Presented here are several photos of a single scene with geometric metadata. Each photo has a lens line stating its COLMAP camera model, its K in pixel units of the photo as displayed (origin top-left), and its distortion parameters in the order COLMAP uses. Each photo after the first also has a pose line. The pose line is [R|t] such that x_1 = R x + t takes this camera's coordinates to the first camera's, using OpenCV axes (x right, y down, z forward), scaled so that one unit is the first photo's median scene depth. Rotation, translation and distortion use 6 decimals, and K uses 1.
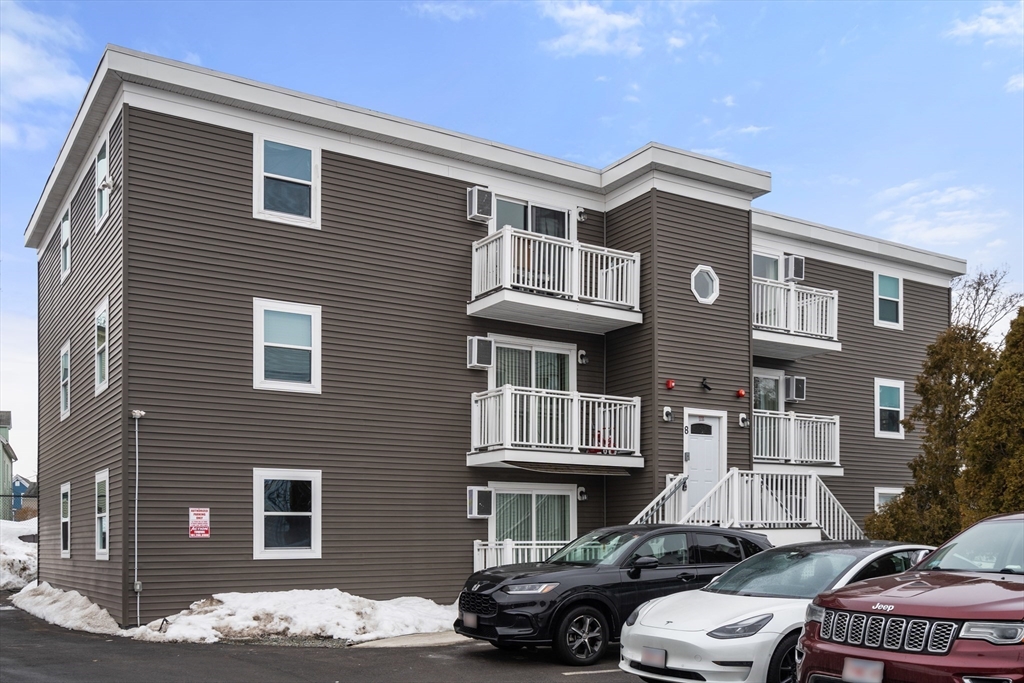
lens RADIAL K [[956.2, 0, 512.0], [0, 956.2, 341.5], [0, 0, 1]] dist [0.006518, 0.001013]
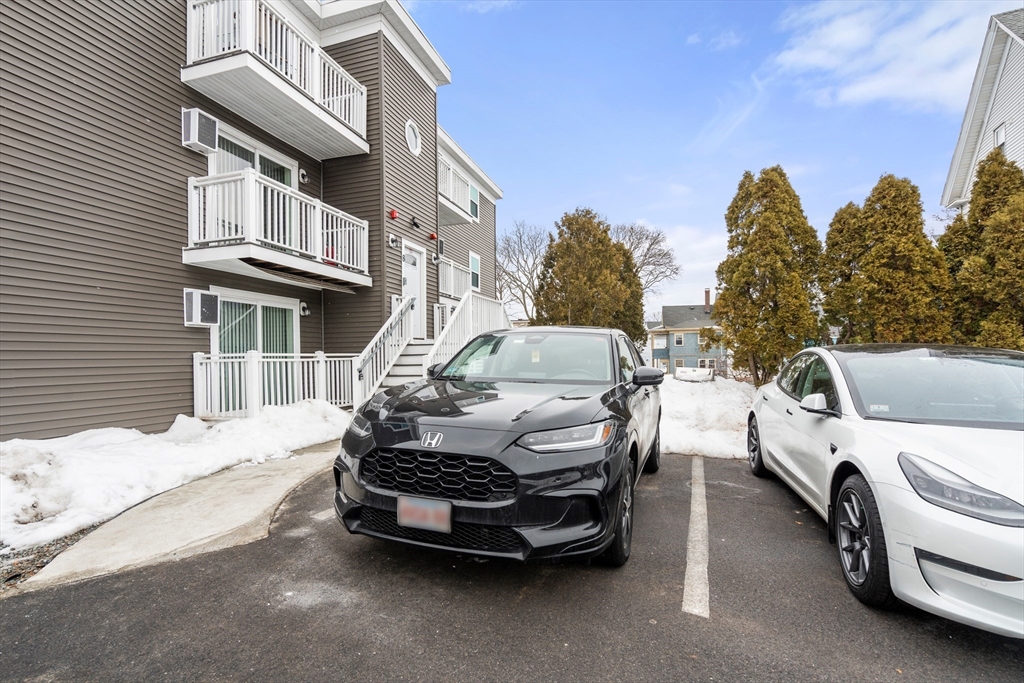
lens RADIAL K [[491.2, 0, 493.4], [0, 491.2, 338.9], [0, 0, 1]] dist [-0.002286, -0.000151]
pose [[0.782313, 0.021558, 0.622513, -0.097062], [-0.121500, 0.985485, 0.118560, 0.109756], [-0.610921, -0.168386, 0.773577, 0.495249]]
